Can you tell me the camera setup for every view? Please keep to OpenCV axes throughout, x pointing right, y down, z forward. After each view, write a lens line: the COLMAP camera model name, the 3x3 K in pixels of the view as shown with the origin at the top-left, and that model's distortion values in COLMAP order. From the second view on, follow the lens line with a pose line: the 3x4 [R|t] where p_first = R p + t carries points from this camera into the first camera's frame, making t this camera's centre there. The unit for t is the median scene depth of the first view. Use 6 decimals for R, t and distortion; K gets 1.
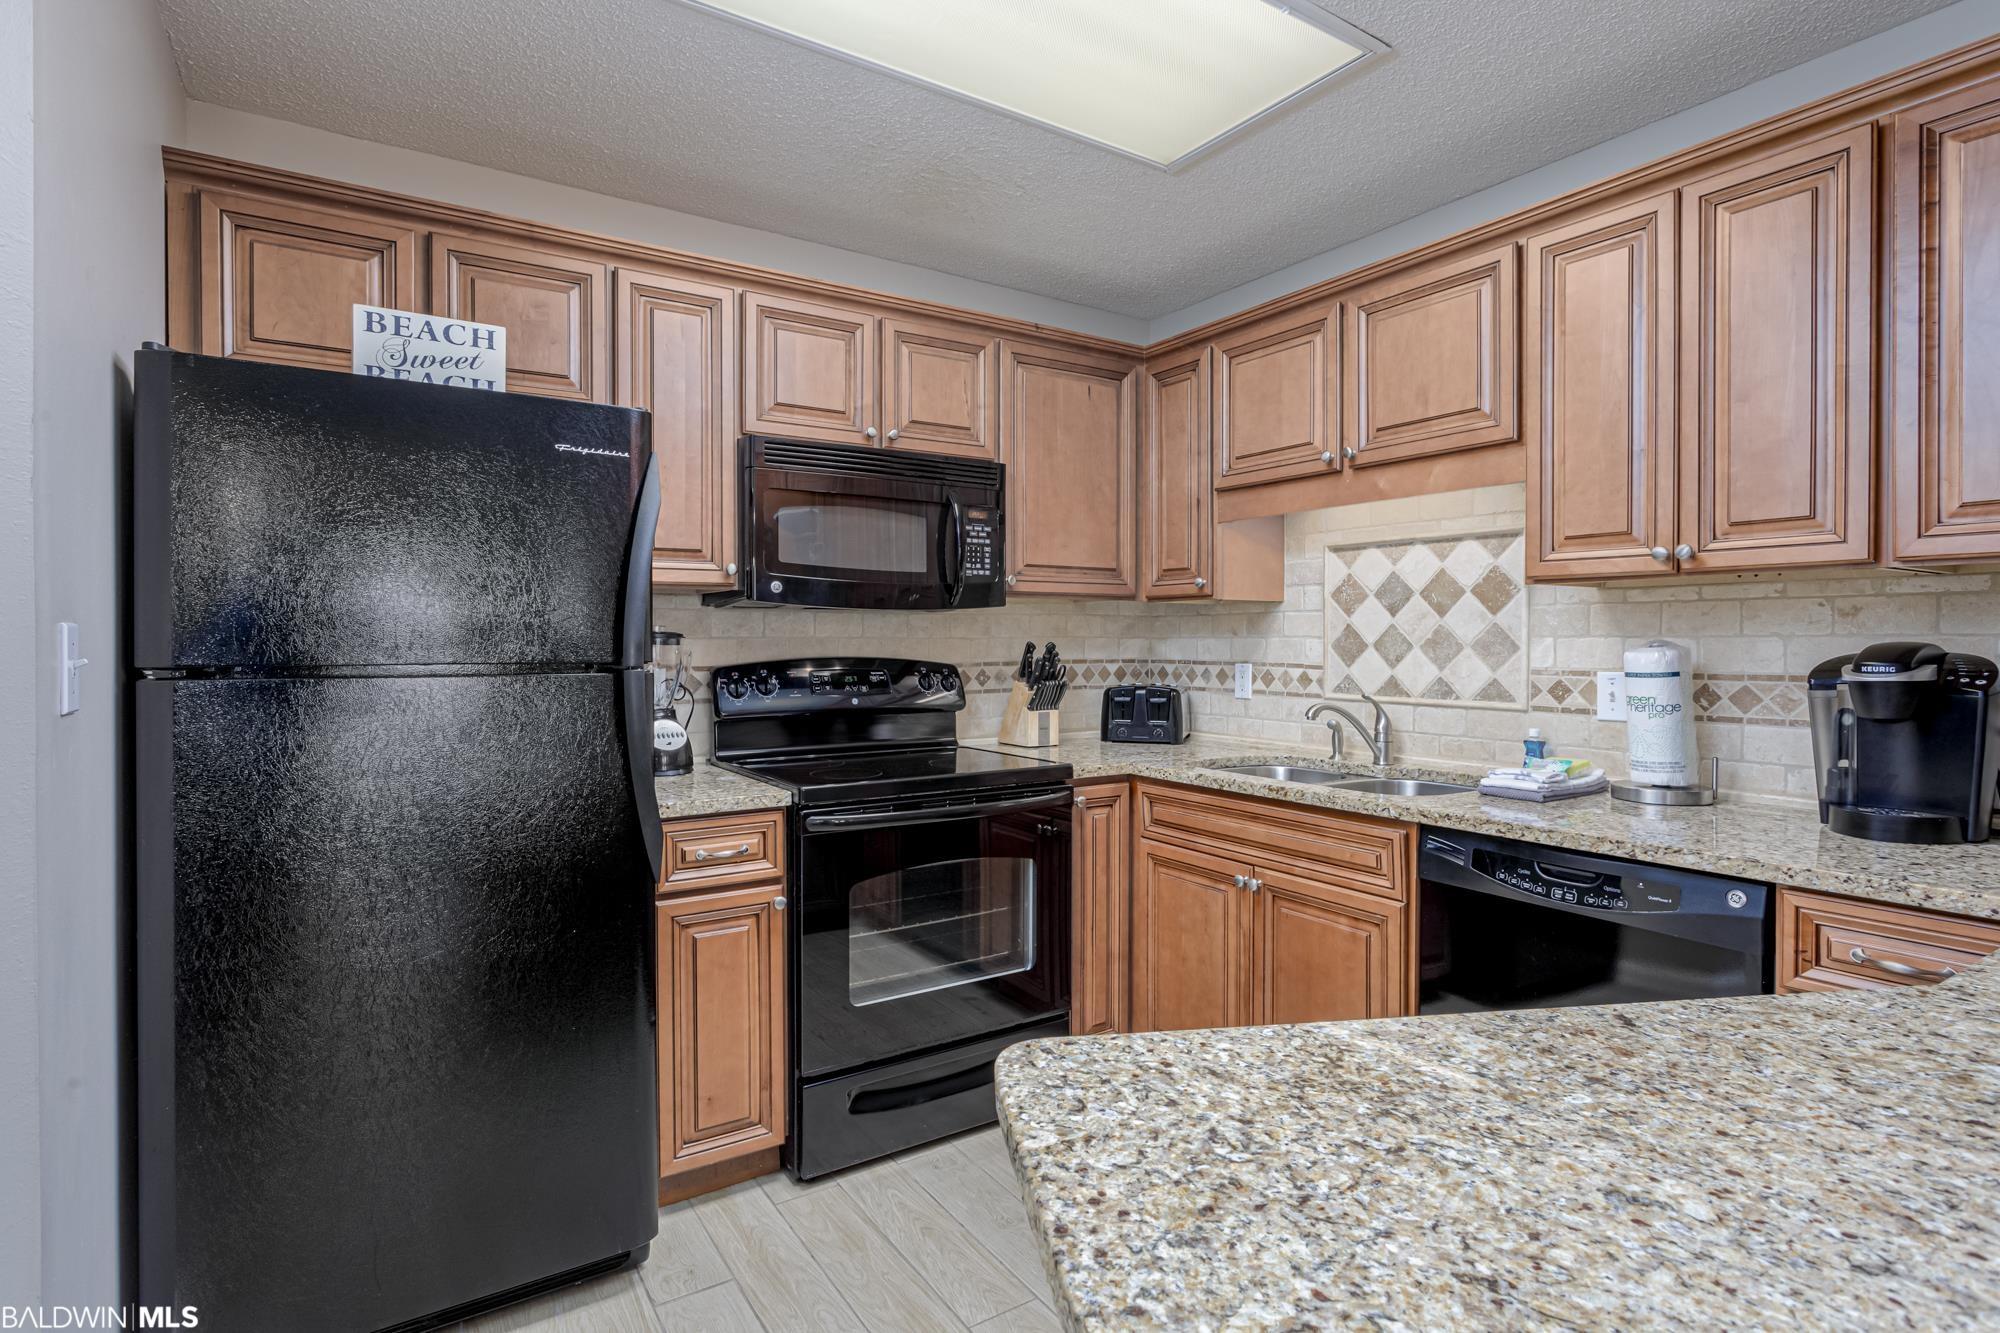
lens RADIAL K [[981.2, 0, 1006.0], [0, 981.2, 647.8], [0, 0, 1]] dist [-0.012406, 0.004339]
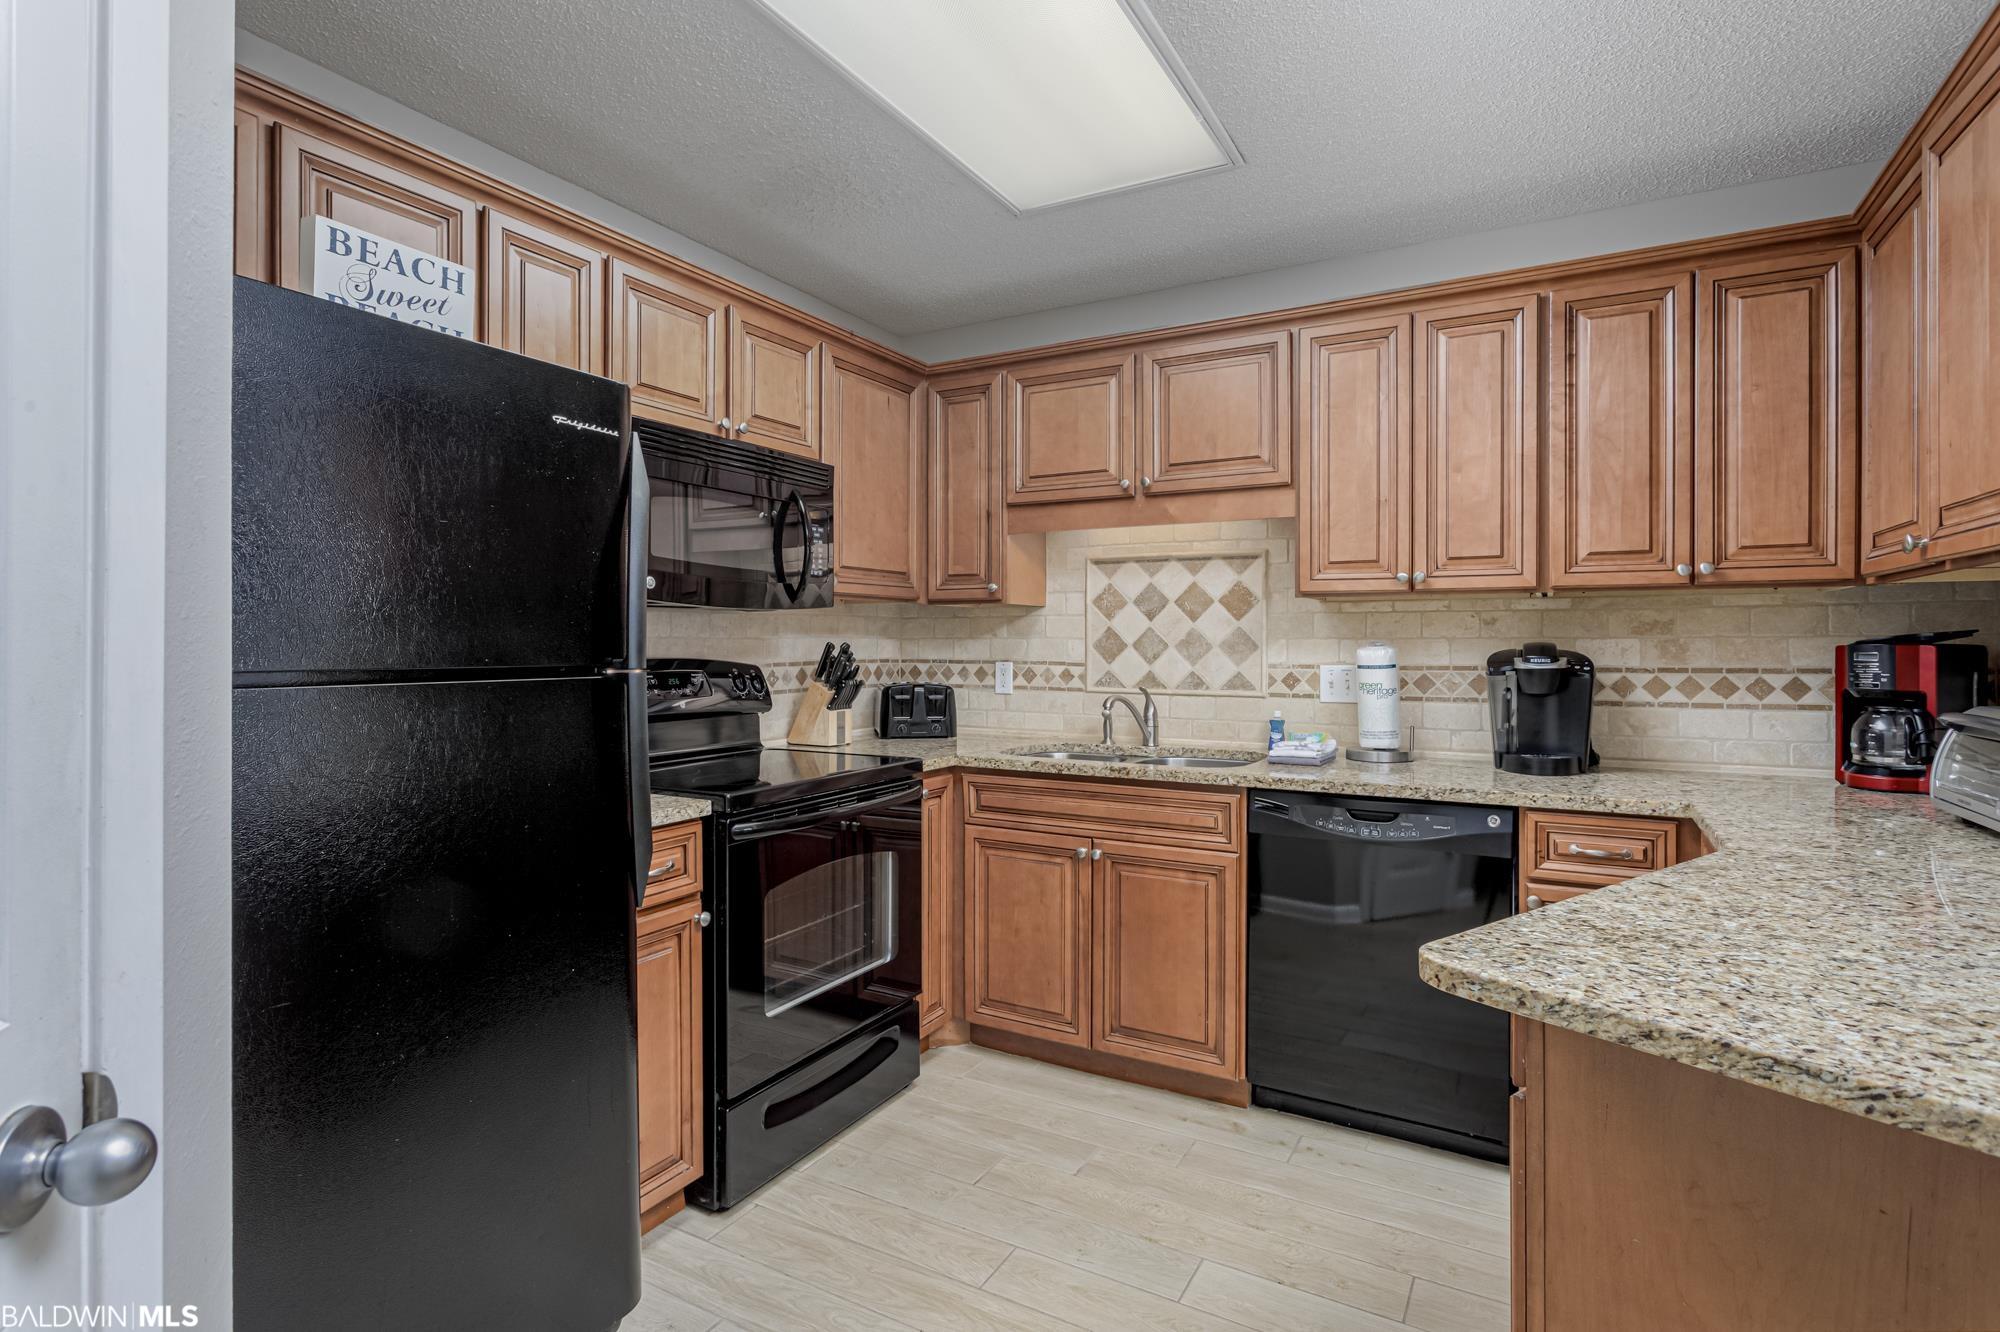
lens RADIAL K [[981.2, 0, 986.2], [0, 981.2, 645.7], [0, 0, 1]] dist [-0.012406, 0.004339]
pose [[0.892322, -0.000911, 0.451398, -0.503331], [0.002281, 0.999994, -0.002490, 0.000757], [-0.451393, 0.003252, 0.892319, 0.045517]]
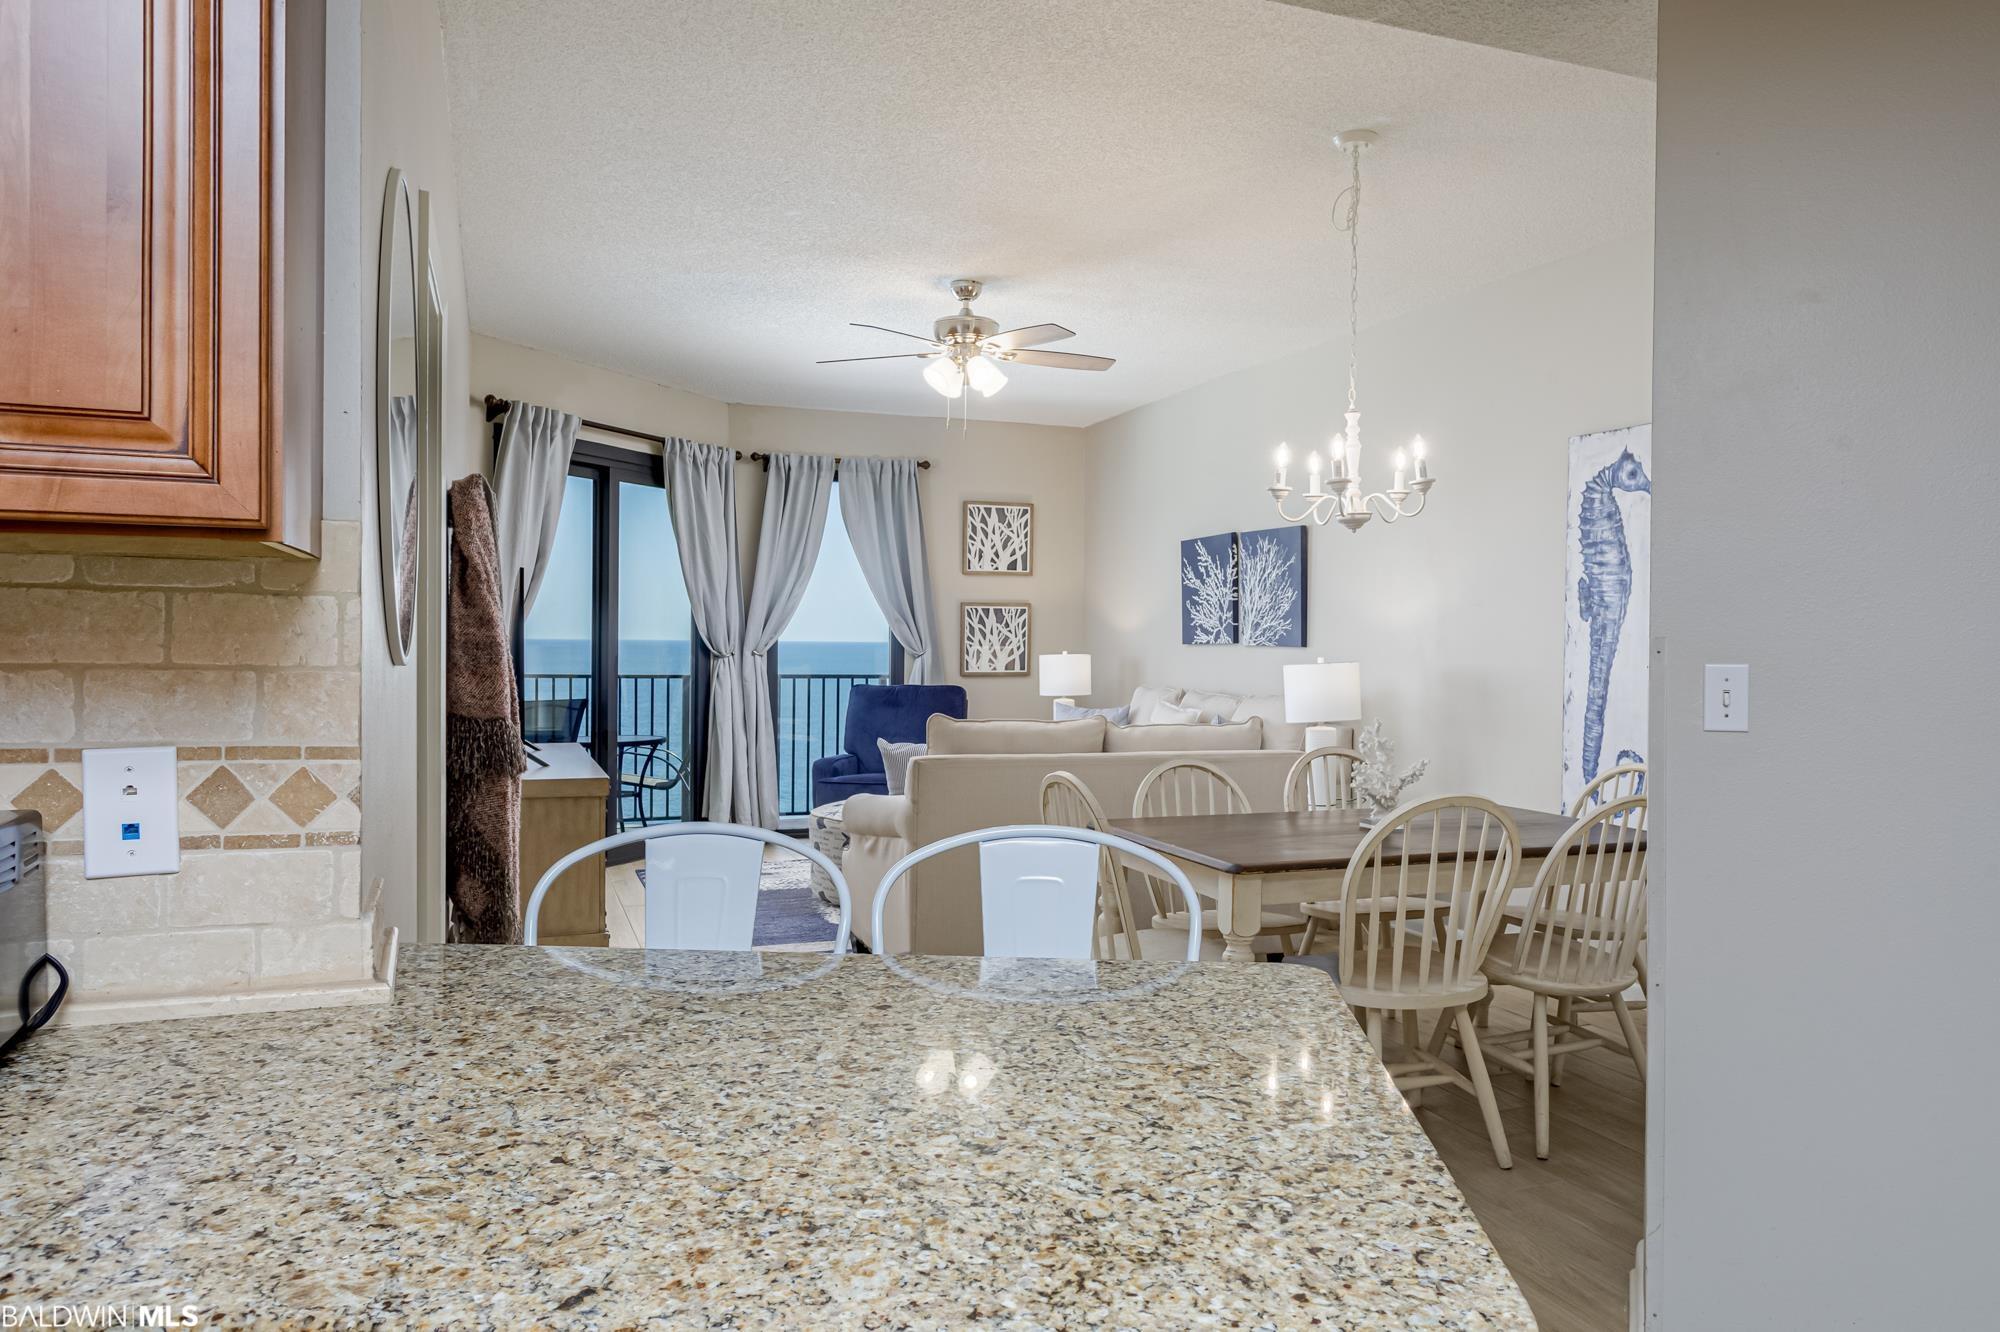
lens RADIAL K [[1372.7, 0, 1048.0], [0, 1372.7, 663.3], [0, 0, 1]] dist [-0.011041, -0.004237]
pose [[-0.978984, -0.014529, 0.203418, 0.064723], [-0.009100, 0.999578, 0.027599, -0.041973], [-0.203733, 0.025168, -0.978703, 0.908132]]
